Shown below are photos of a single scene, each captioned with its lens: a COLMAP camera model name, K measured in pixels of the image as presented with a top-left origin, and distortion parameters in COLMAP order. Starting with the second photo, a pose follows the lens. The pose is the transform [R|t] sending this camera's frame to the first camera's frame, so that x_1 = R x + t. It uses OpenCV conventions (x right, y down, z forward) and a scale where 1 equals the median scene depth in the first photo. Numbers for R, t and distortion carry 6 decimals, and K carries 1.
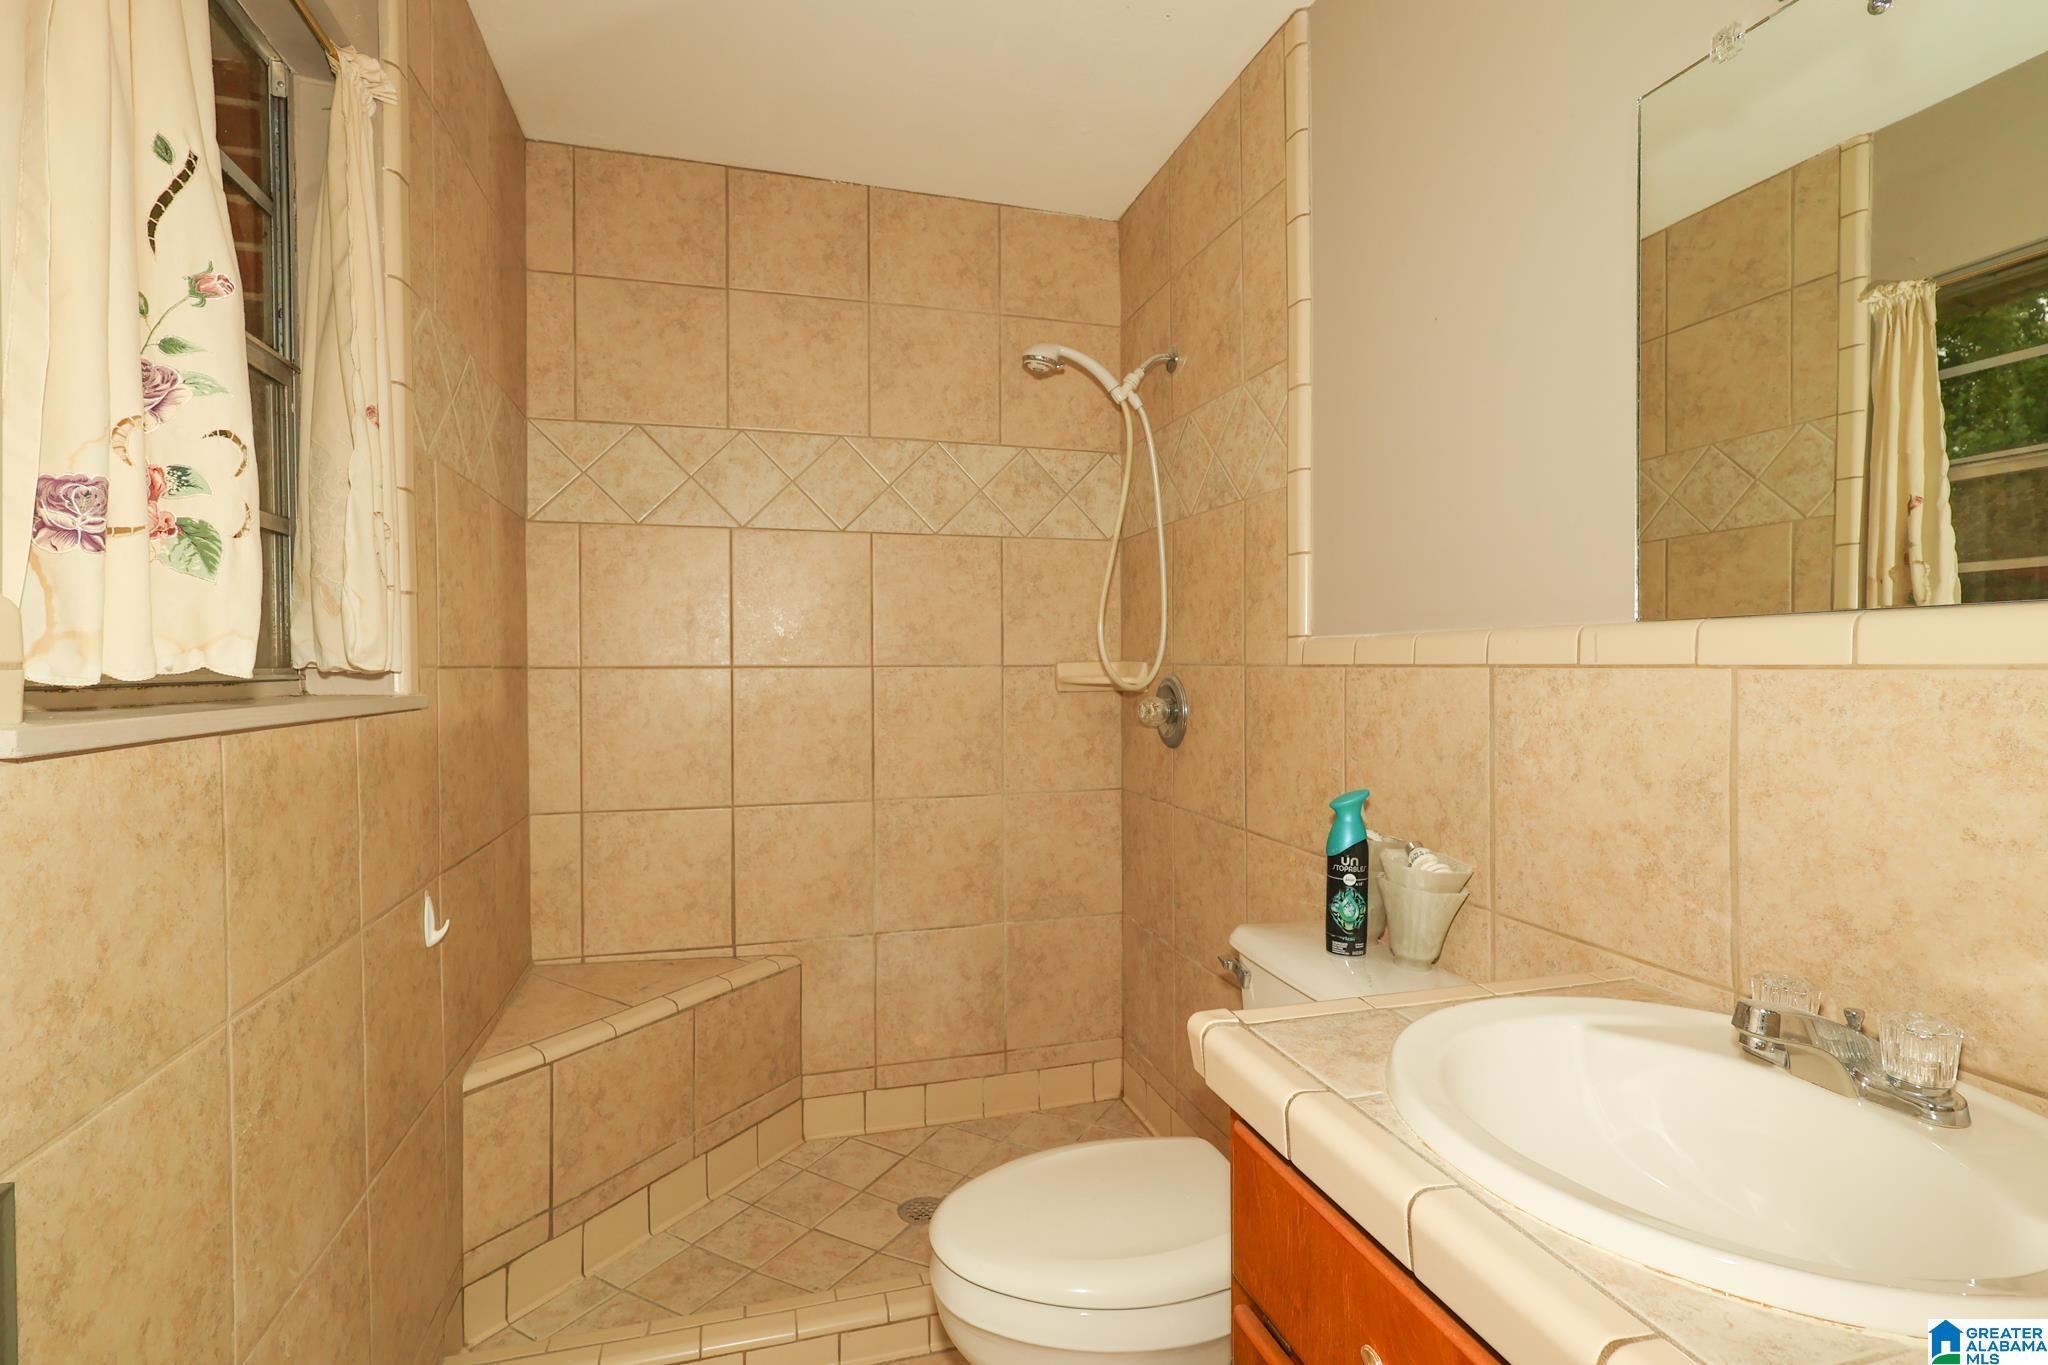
lens RADIAL K [[956.9, 0, 1019.7], [0, 956.9, 683.3], [0, 0, 1]] dist [-0.002590, 0.003211]
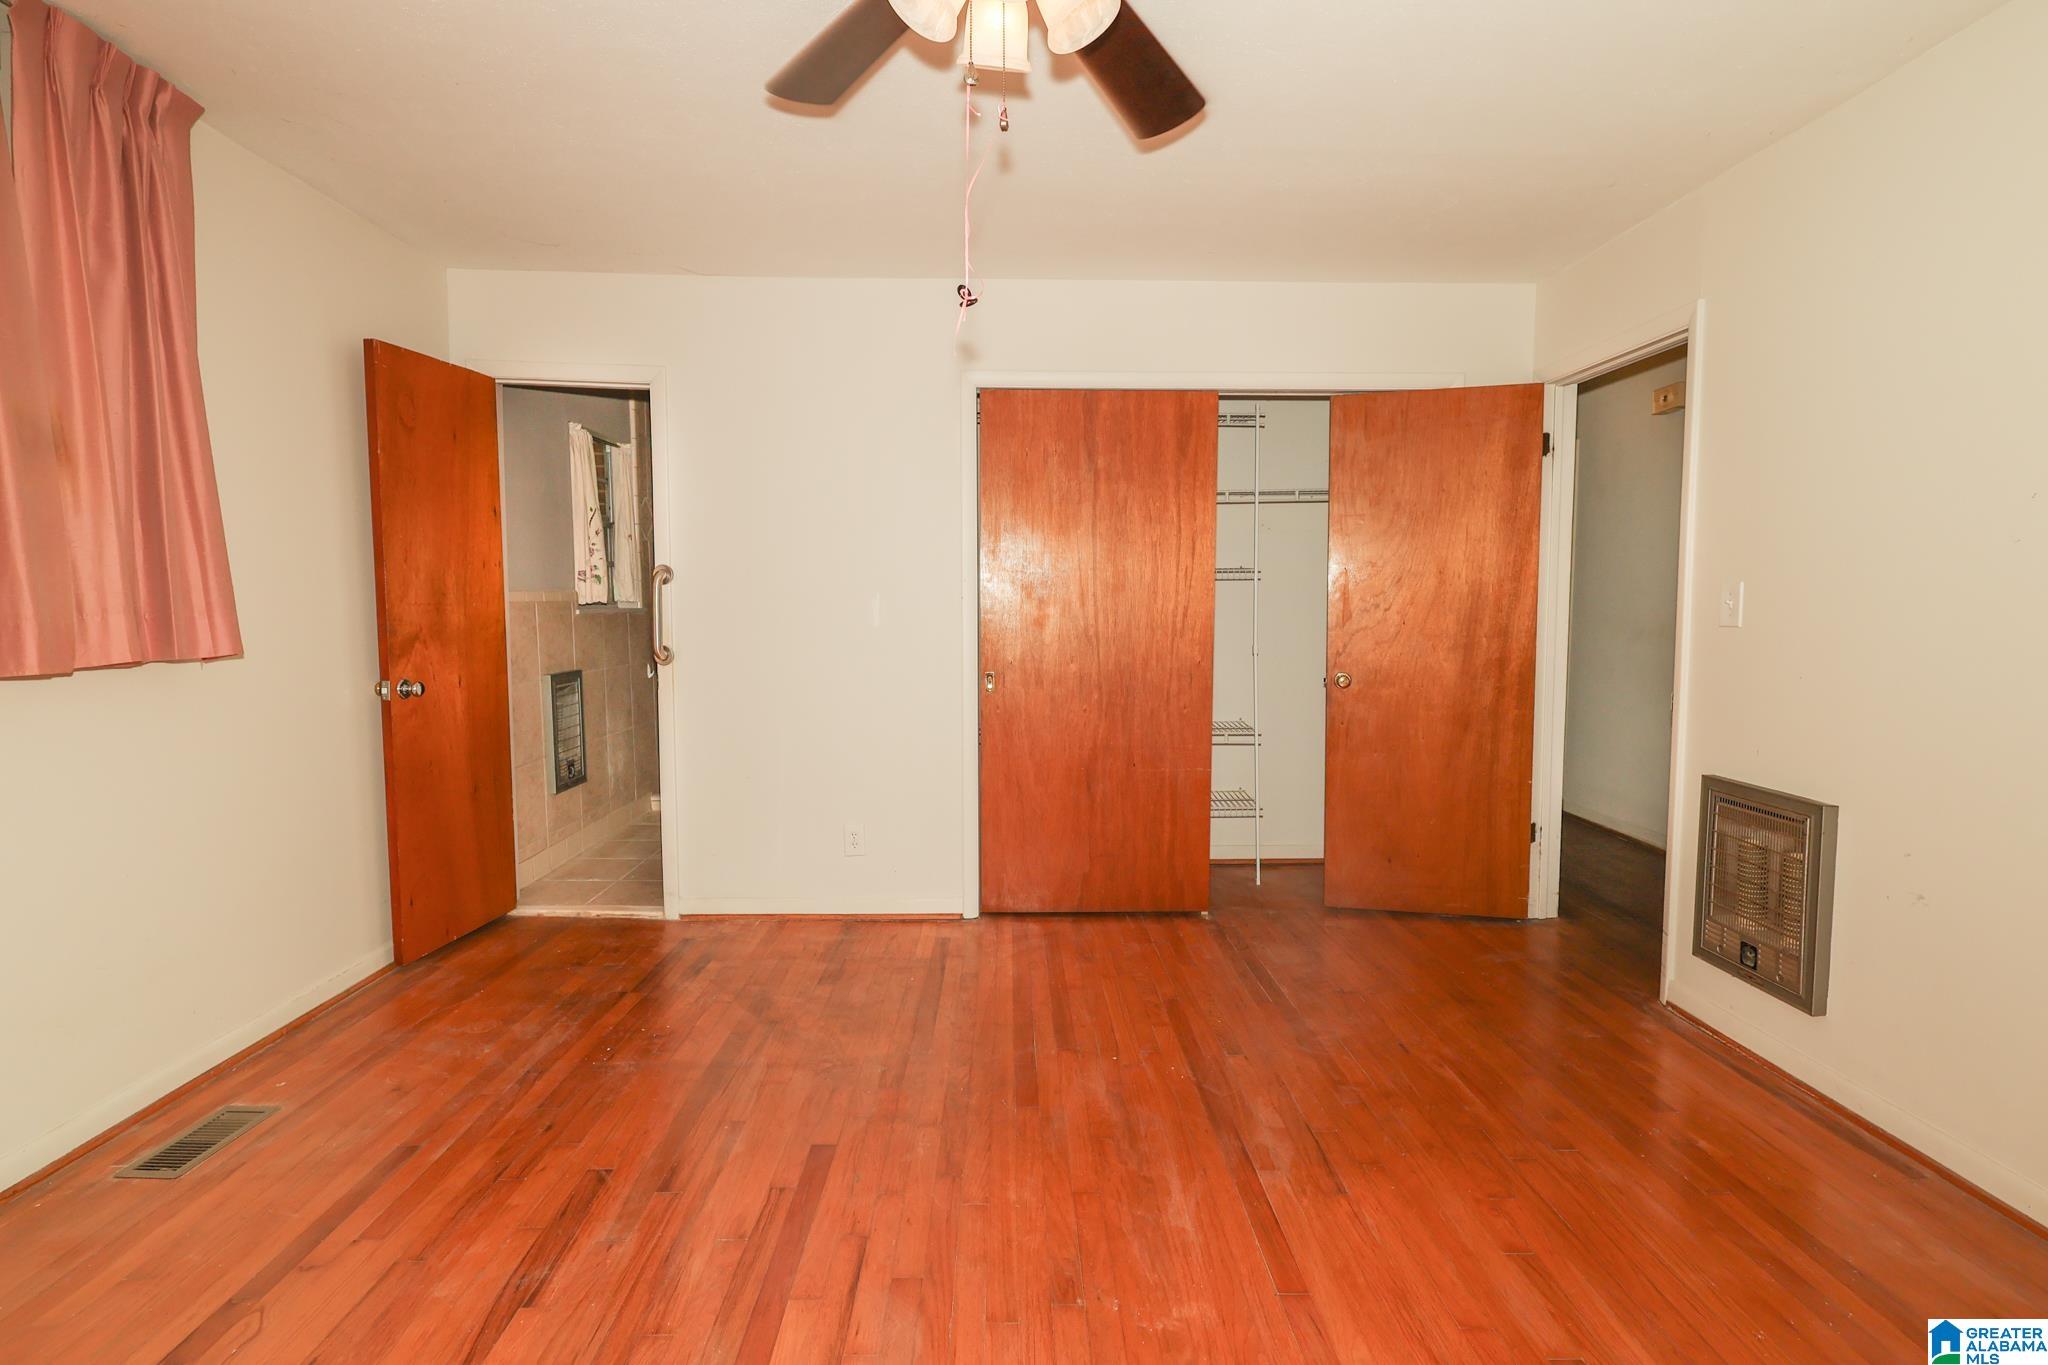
lens RADIAL K [[956.9, 0, 1063.8], [0, 956.9, 677.4], [0, 0, 1]] dist [-0.002590, 0.003211]
pose [[0.975067, 0.012783, -0.221543, 3.089228], [-0.000002, 0.998340, 0.057597, 0.110794], [0.221912, -0.056160, 0.973448, -3.930067]]
